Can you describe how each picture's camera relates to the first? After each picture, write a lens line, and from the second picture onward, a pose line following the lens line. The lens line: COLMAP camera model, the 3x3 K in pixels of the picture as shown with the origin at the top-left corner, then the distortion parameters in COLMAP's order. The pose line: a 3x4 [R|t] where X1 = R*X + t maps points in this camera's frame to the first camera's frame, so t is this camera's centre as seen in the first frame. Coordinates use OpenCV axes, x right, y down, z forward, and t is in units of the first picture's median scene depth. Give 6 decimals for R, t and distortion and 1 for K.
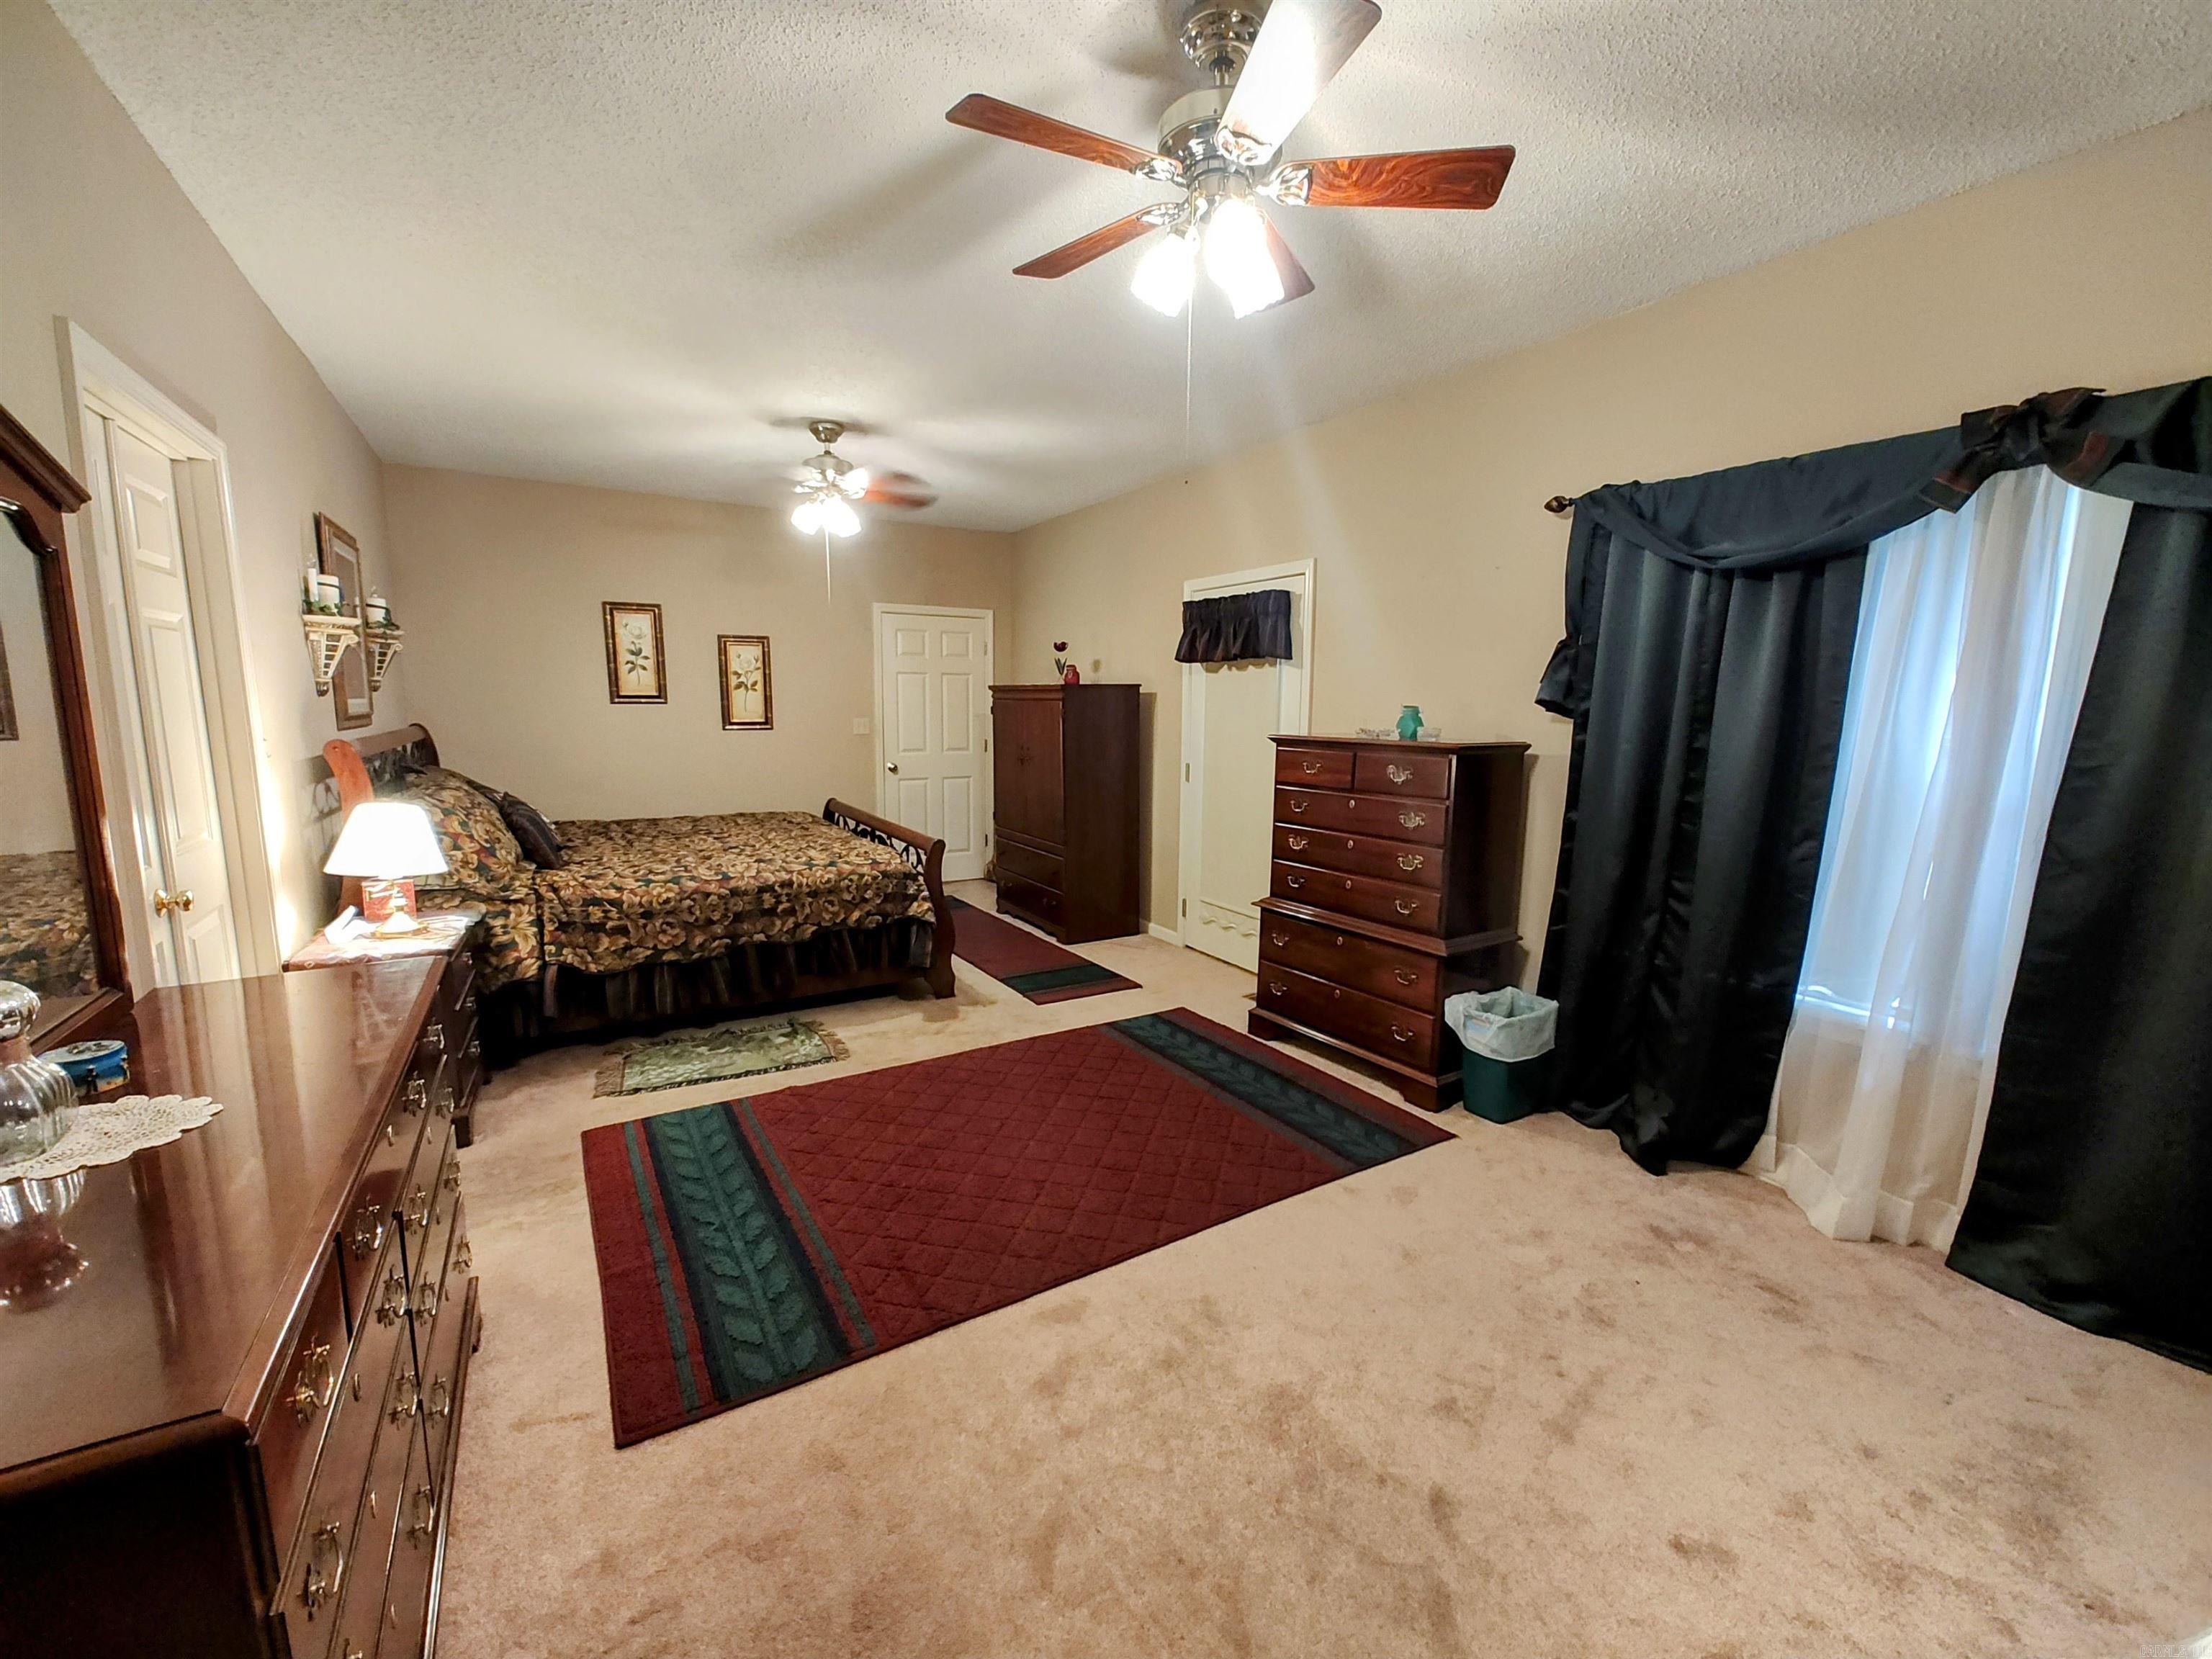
lens RADIAL K [[922.8, 0, 1107.2], [0, 922.8, 835.3], [0, 0, 1]] dist [0.002818, -0.000646]
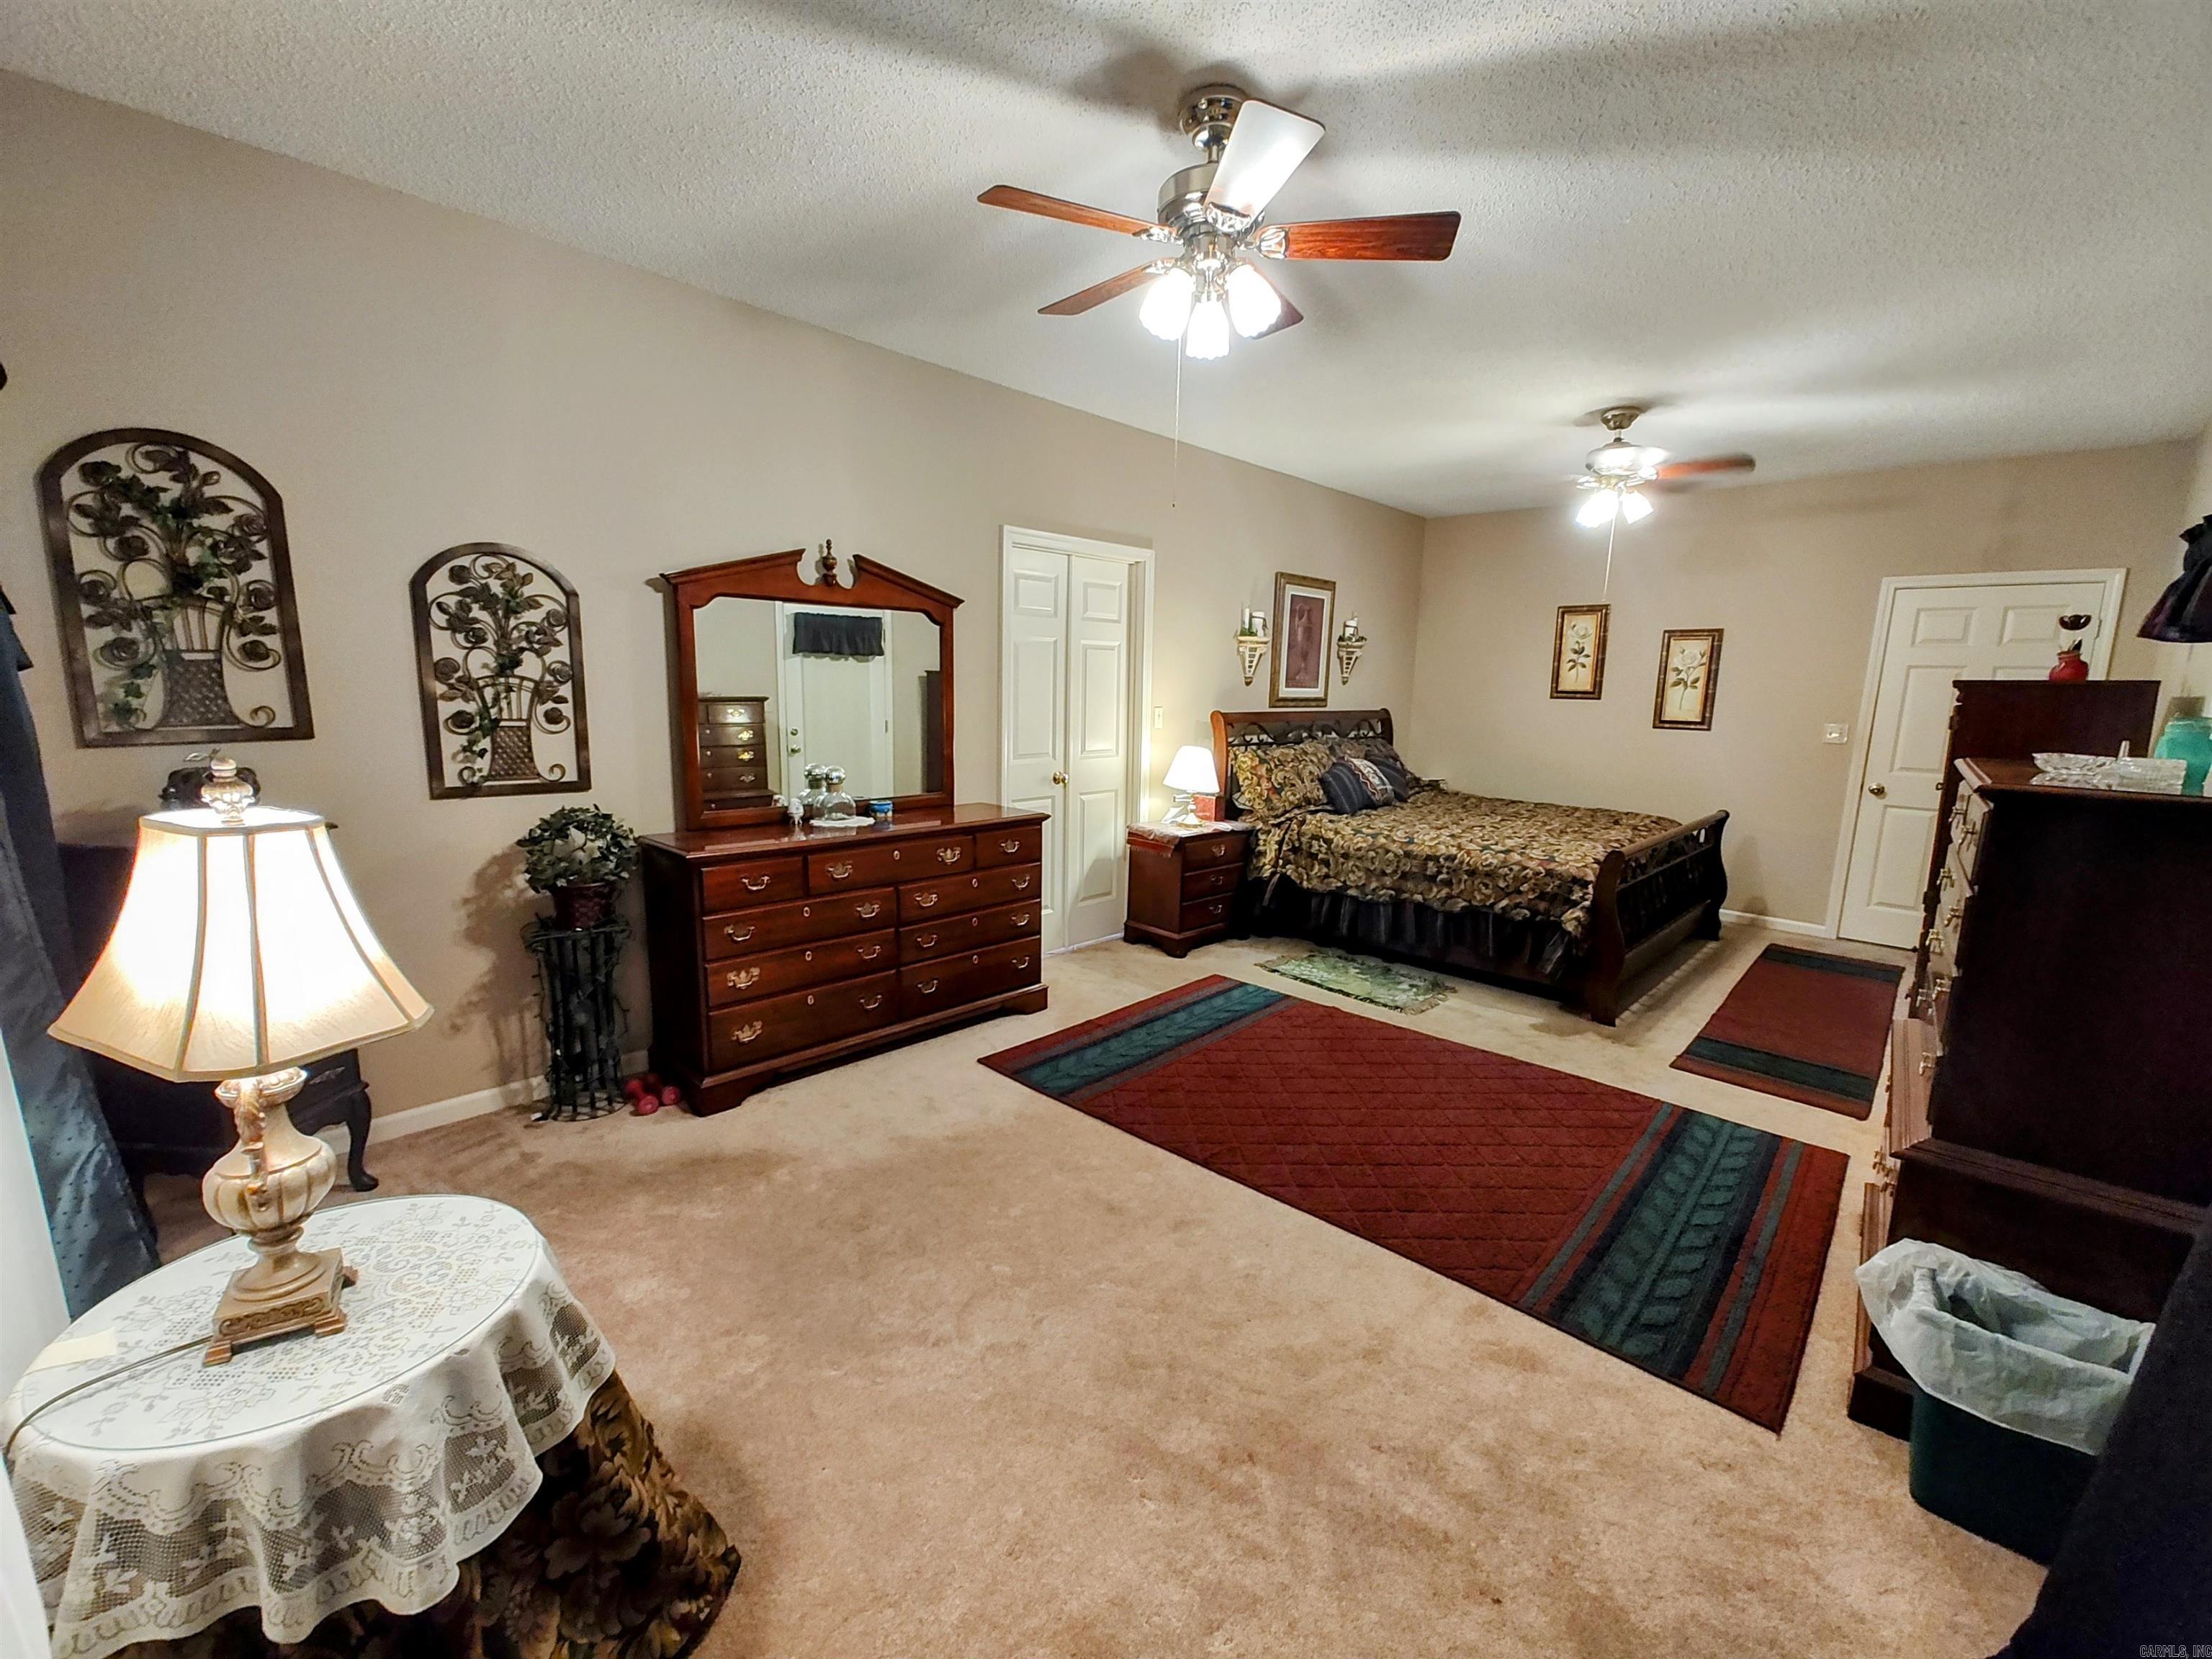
lens RADIAL K [[922.8, 0, 1108.5], [0, 922.8, 840.1], [0, 0, 1]] dist [0.002818, -0.000646]
pose [[0.265613, 0.163925, -0.950041, 0.611415], [-0.162257, 0.978983, 0.123554, -0.040034], [0.950327, 0.121334, 0.286628, 0.295425]]
